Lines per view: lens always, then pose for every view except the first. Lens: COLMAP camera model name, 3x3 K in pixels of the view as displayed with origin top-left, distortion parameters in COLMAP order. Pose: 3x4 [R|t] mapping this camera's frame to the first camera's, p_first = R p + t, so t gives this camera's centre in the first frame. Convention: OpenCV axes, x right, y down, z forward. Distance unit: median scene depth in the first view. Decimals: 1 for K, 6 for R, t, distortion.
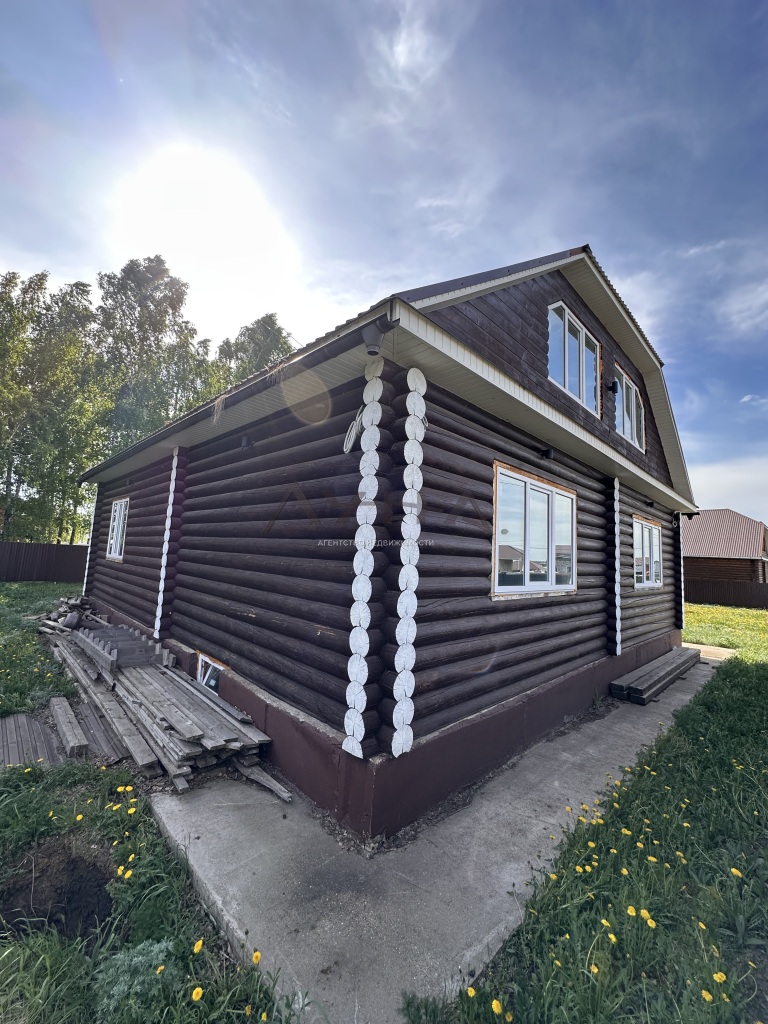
lens RADIAL K [[406.2, 0, 384.0], [0, 406.2, 512.0], [0, 0, 1]] dist [-0.008797, -0.000212]
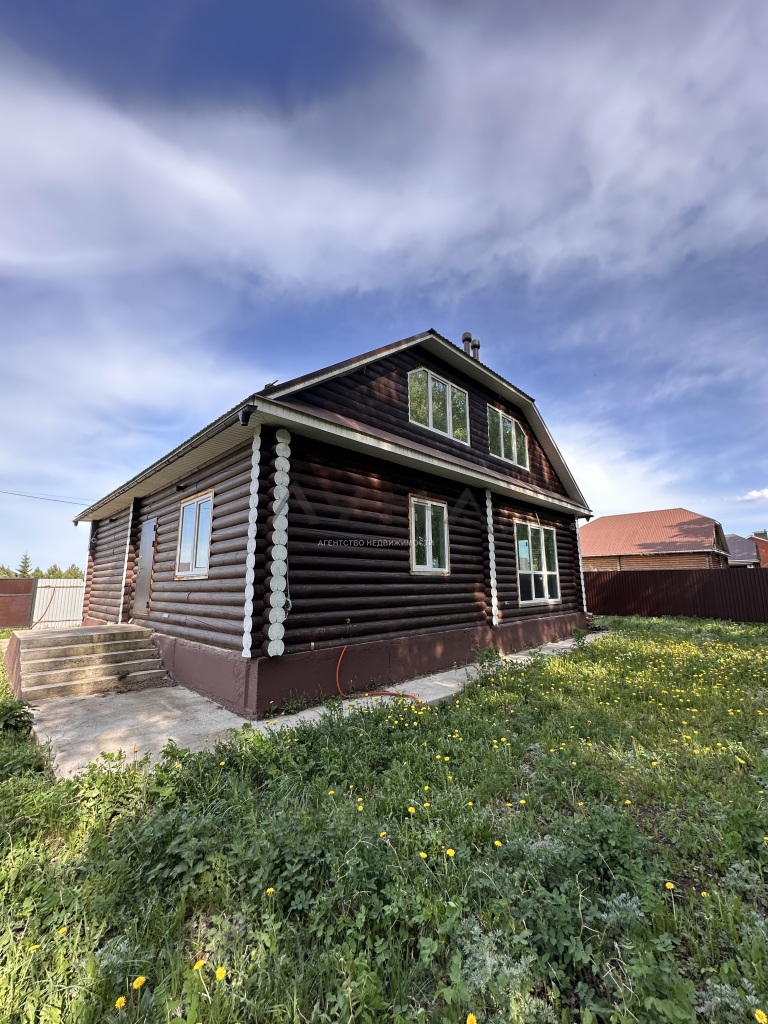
lens RADIAL K [[406.2, 0, 384.0], [0, 406.2, 512.0], [0, 0, 1]] dist [-0.008797, -0.000212]
pose [[0.998258, -0.057053, 0.015023, 0.261167], [0.057933, 0.996091, -0.066687, 0.071292], [-0.011160, 0.067441, 0.997661, -0.378803]]
